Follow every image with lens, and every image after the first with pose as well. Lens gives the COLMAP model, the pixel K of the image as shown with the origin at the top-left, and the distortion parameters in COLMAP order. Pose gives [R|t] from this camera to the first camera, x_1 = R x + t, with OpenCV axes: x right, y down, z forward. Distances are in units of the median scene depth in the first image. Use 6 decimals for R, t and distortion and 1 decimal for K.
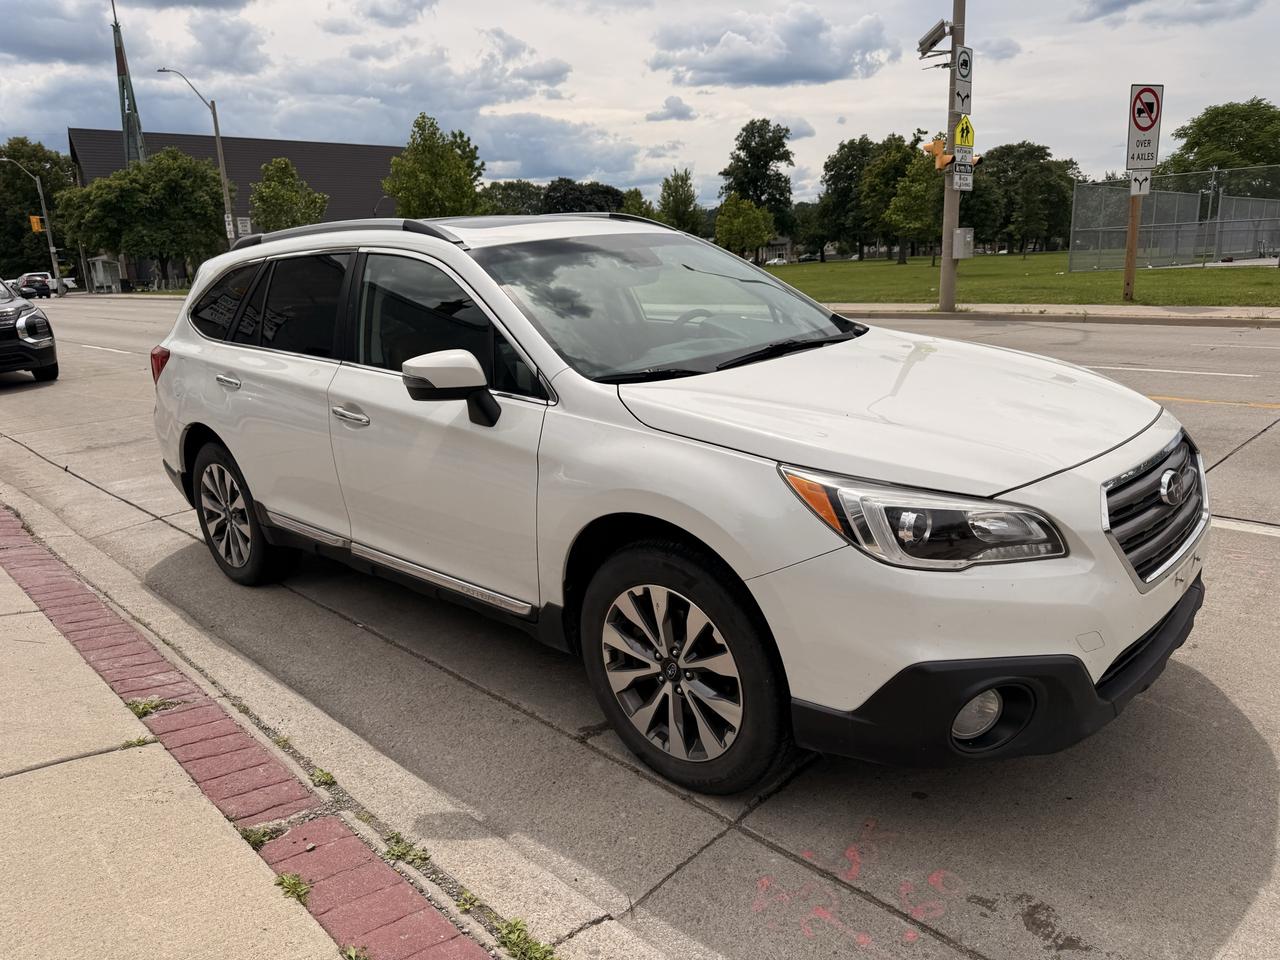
lens RADIAL K [[911.7, 0, 647.1], [0, 911.7, 489.5], [0, 0, 1]] dist [0.017157, -0.020416]
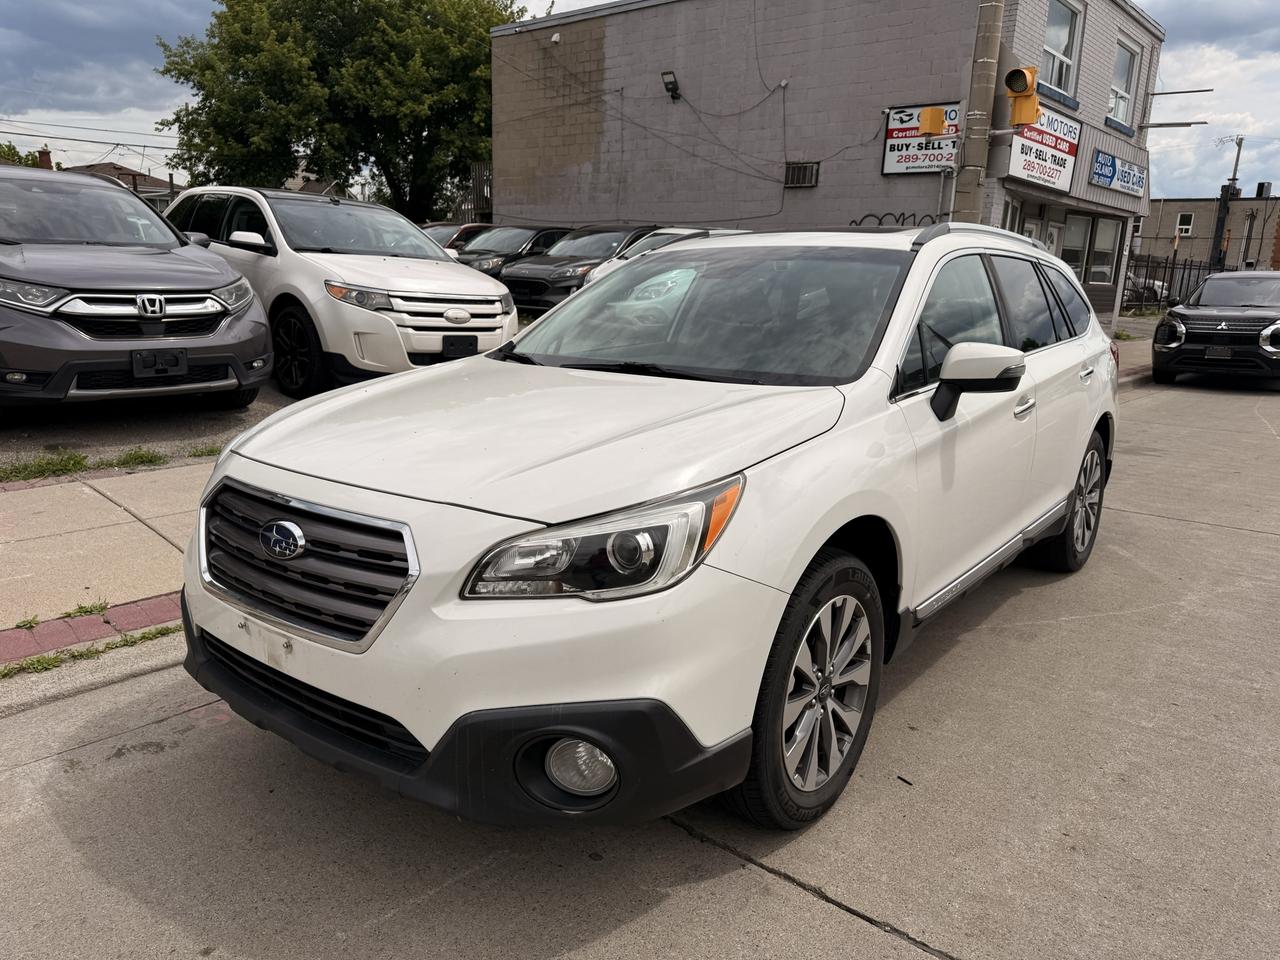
lens RADIAL K [[911.7, 0, 637.5], [0, 911.7, 479.3], [0, 0, 1]] dist [0.017157, -0.020416]
pose [[0.073606, 0.269884, -0.960076, 0.984857], [-0.287768, 0.927486, 0.238660, -0.250517], [0.954867, 0.258713, 0.145933, 0.818620]]
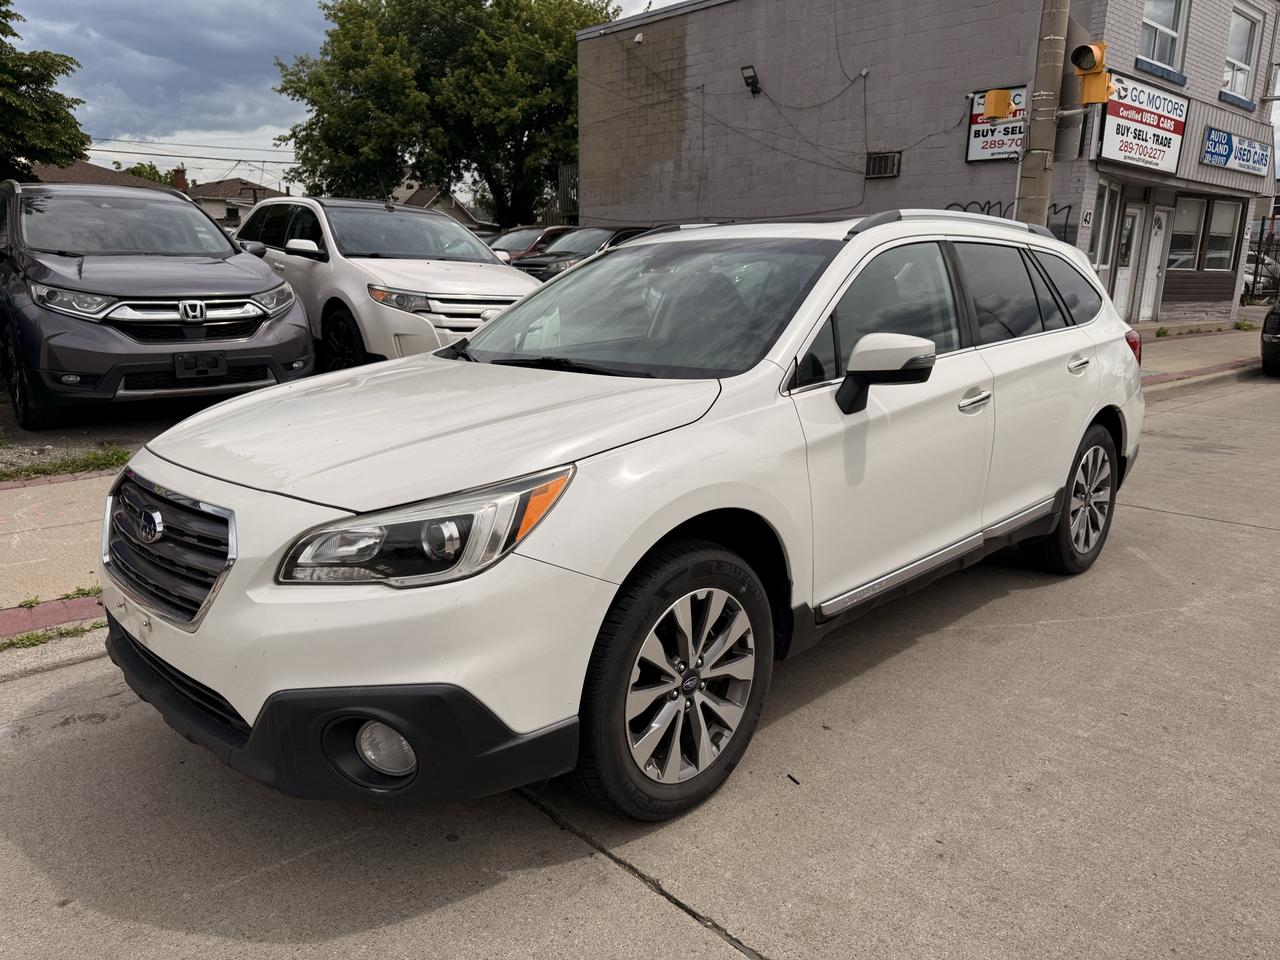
lens RADIAL K [[911.7, 0, 635.1], [0, 911.7, 482.3], [0, 0, 1]] dist [0.017157, -0.020416]
pose [[-0.045605, 0.273972, -0.960656, 0.995576], [-0.260748, 0.925054, 0.276197, -0.298275], [0.964329, 0.263085, 0.029251, 0.997440]]
